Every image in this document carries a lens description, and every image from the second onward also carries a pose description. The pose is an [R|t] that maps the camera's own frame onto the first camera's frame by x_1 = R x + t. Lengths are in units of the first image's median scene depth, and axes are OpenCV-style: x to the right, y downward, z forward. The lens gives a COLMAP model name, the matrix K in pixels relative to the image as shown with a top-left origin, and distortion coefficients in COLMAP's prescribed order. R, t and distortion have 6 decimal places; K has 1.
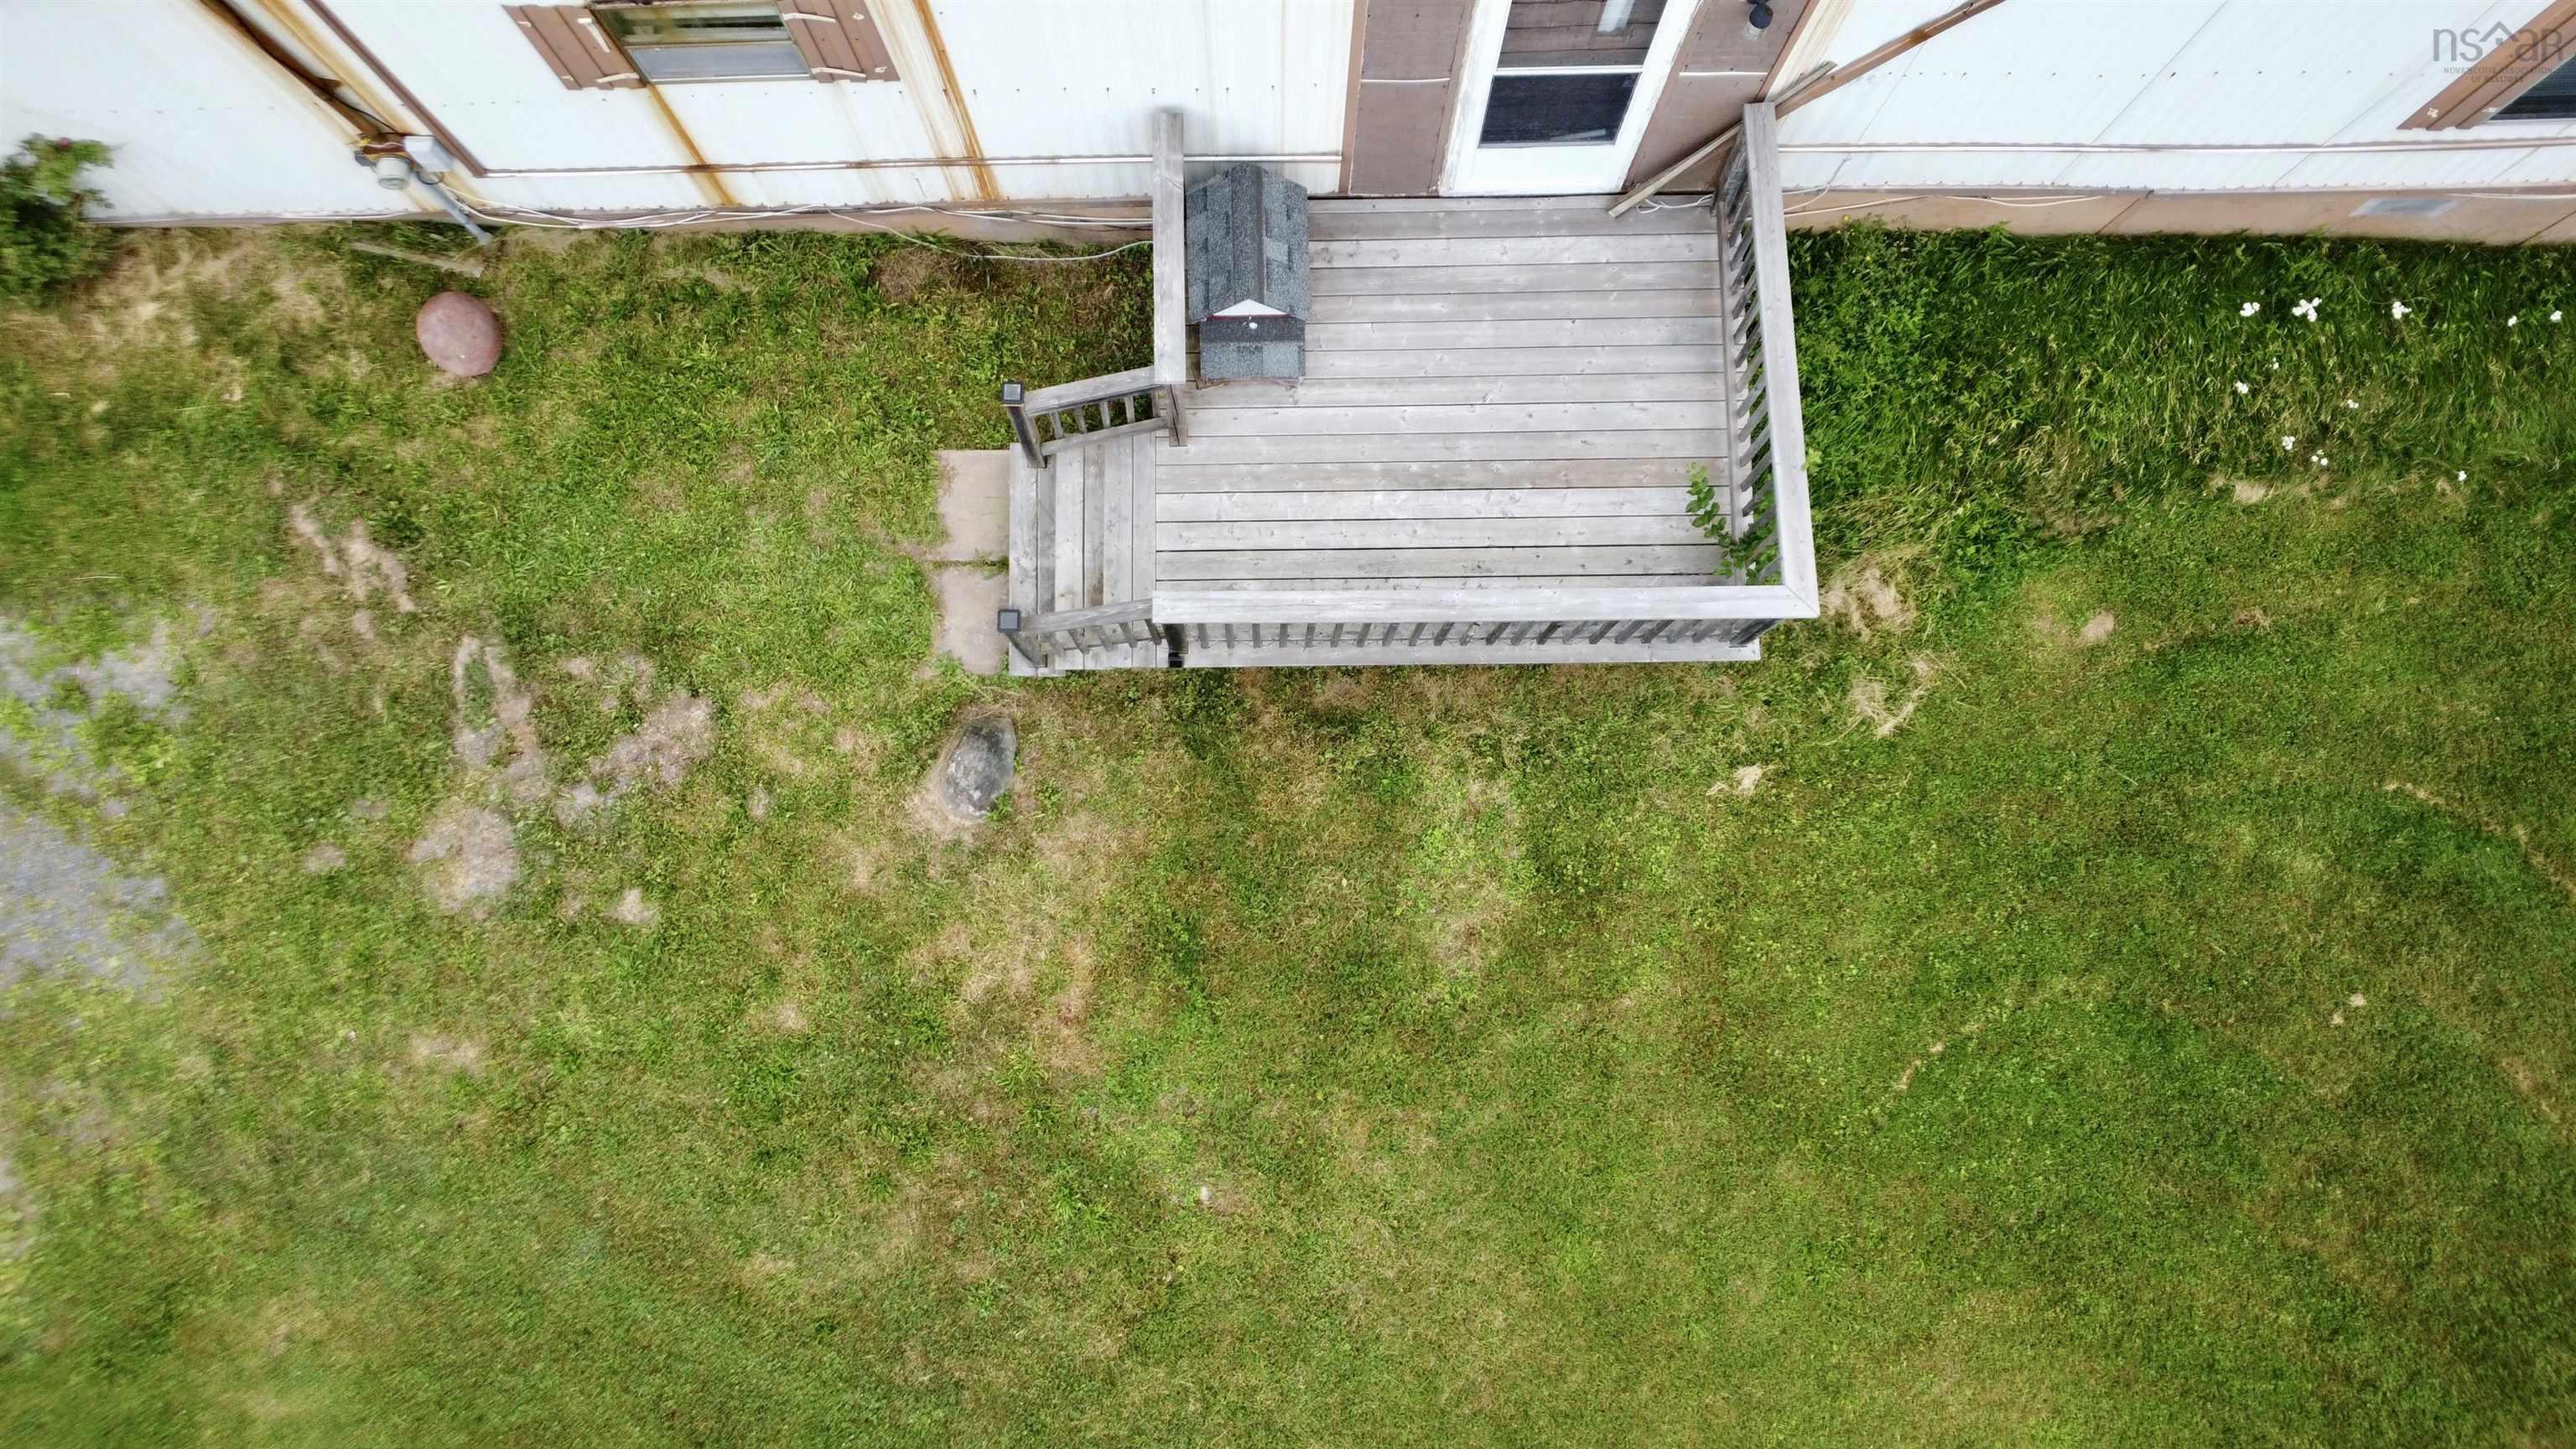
lens RADIAL K [[1893.9, 0, 1271.4], [0, 1893.9, 713.1], [0, 0, 1]] dist [-0.016982, -0.034446]
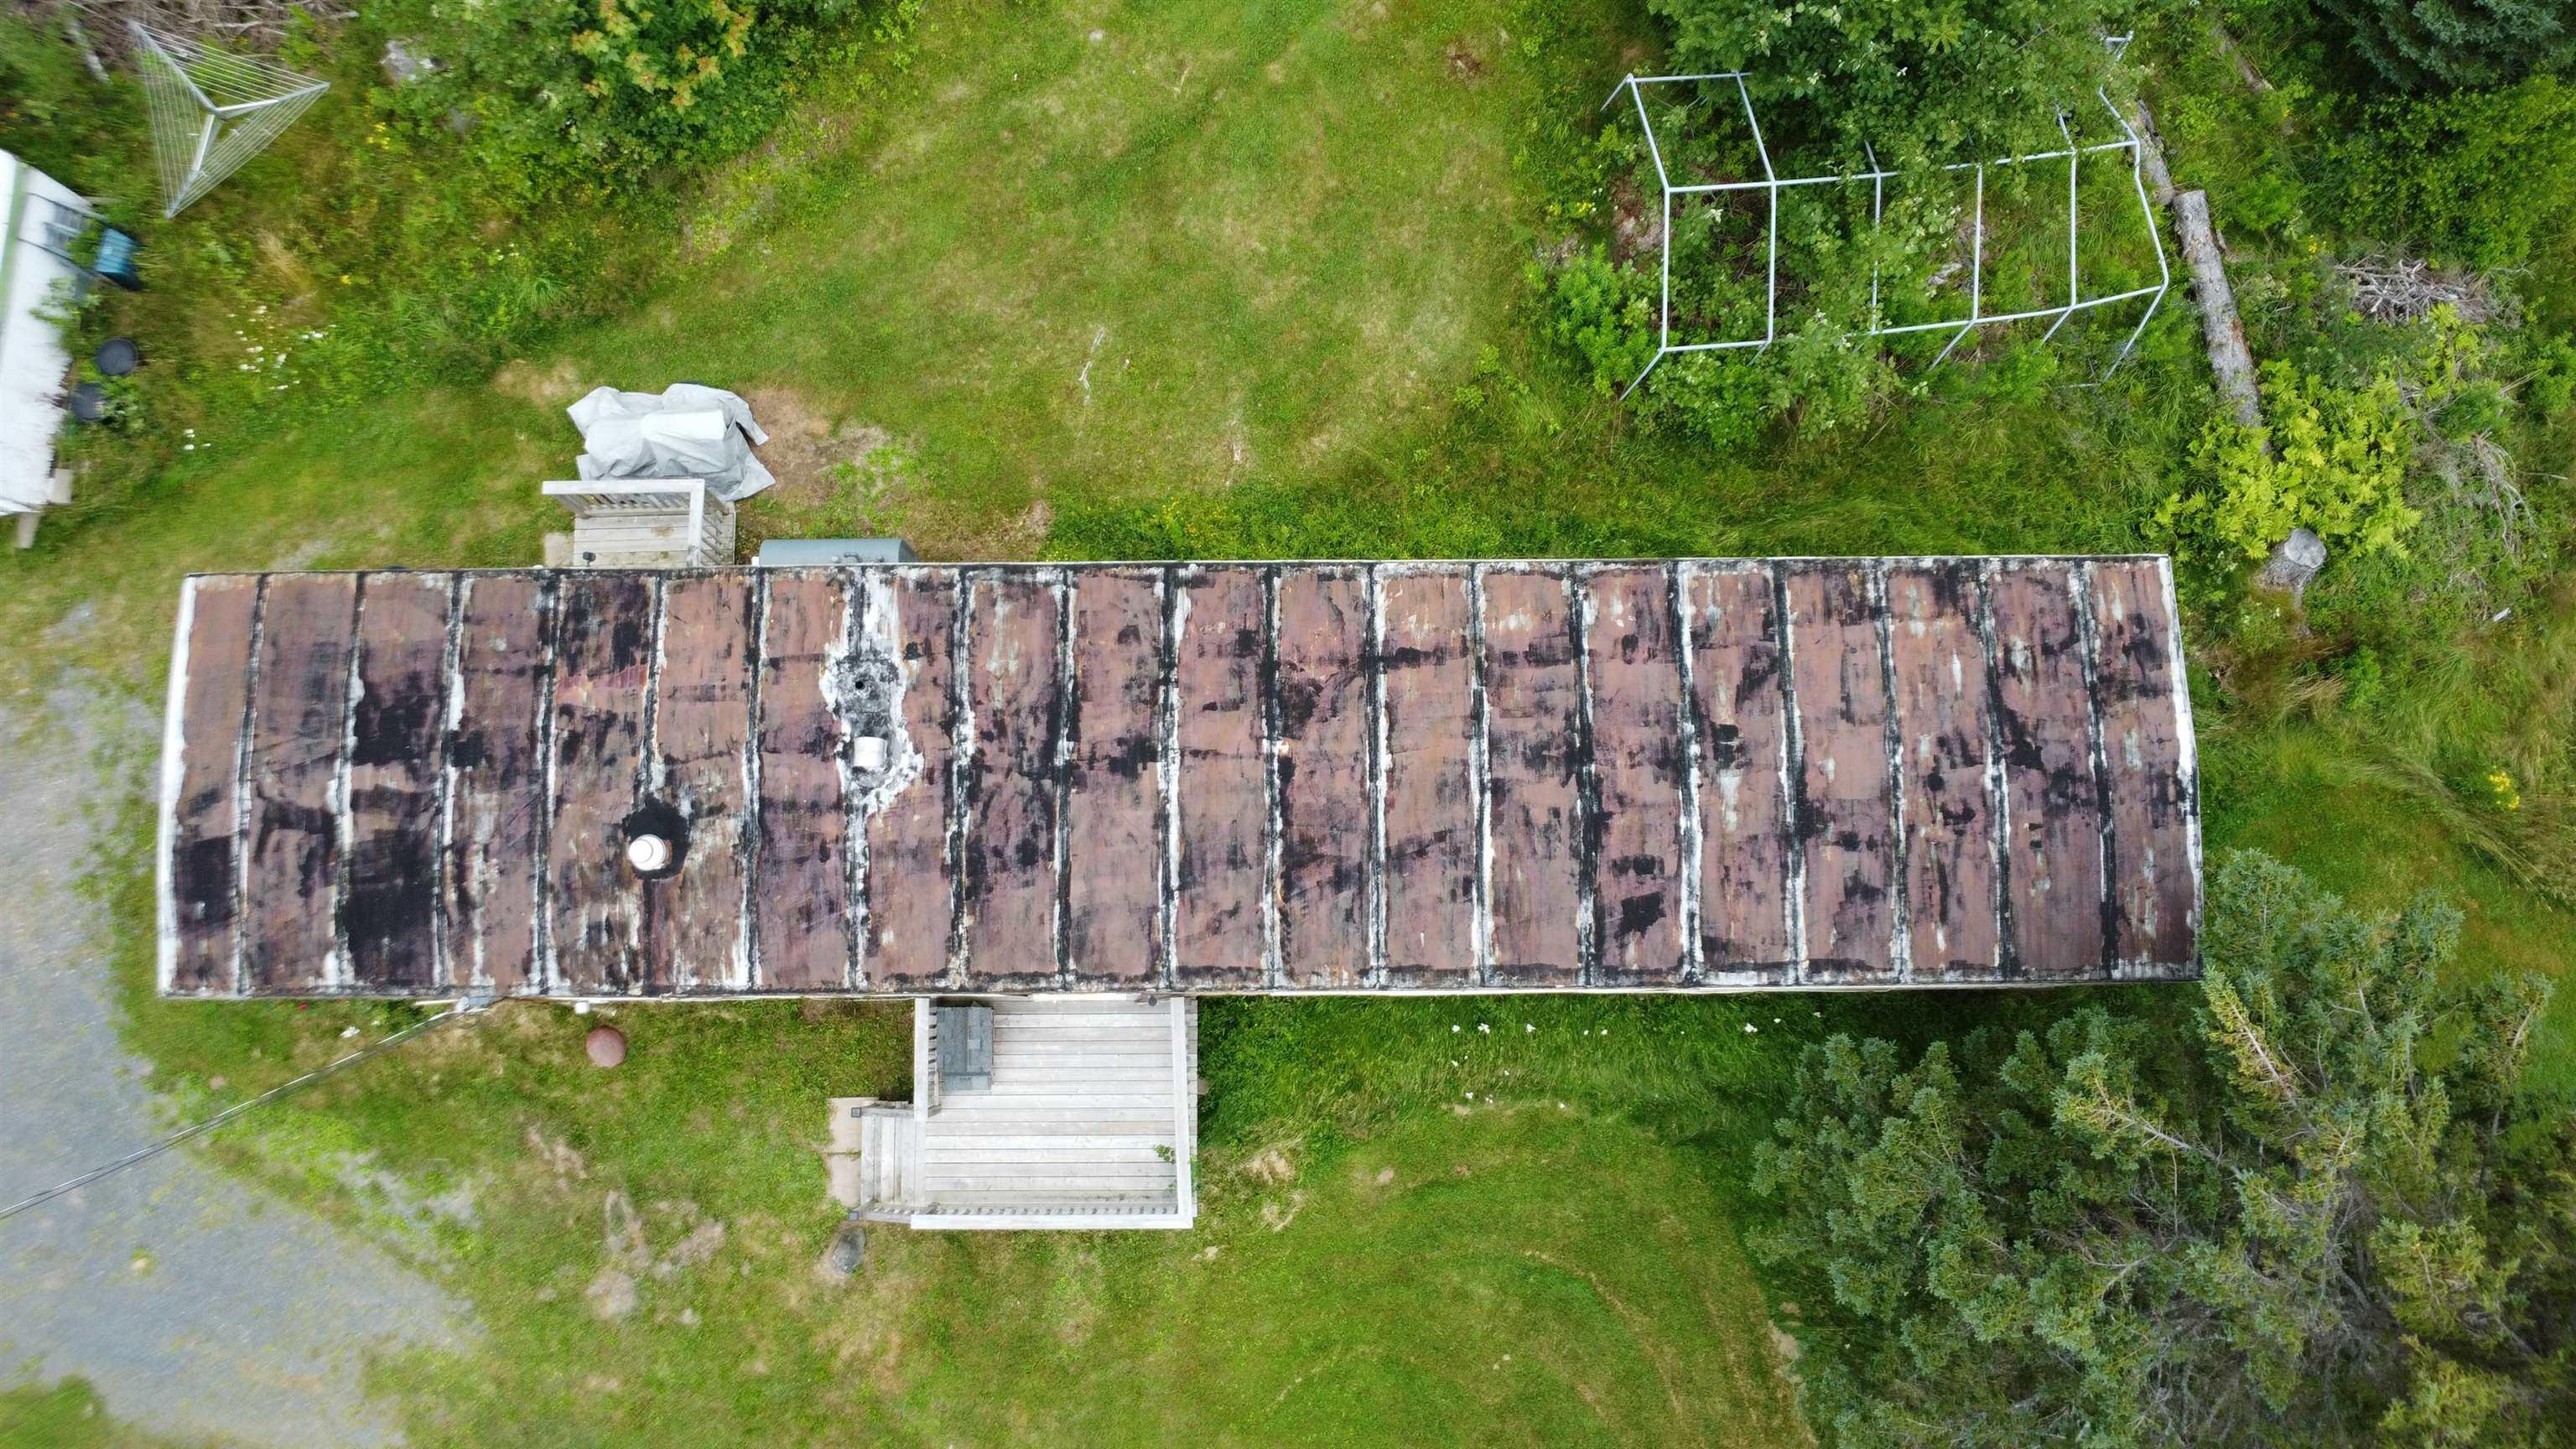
lens RADIAL K [[1893.9, 0, 1271.4], [0, 1893.9, 713.1], [0, 0, 1]] dist [-0.016982, -0.034446]
pose [[0.999974, 0.004121, -0.005851, 0.337812], [-0.004066, 0.999948, 0.009354, -0.604931], [0.005889, -0.009330, 0.999939, -1.141078]]
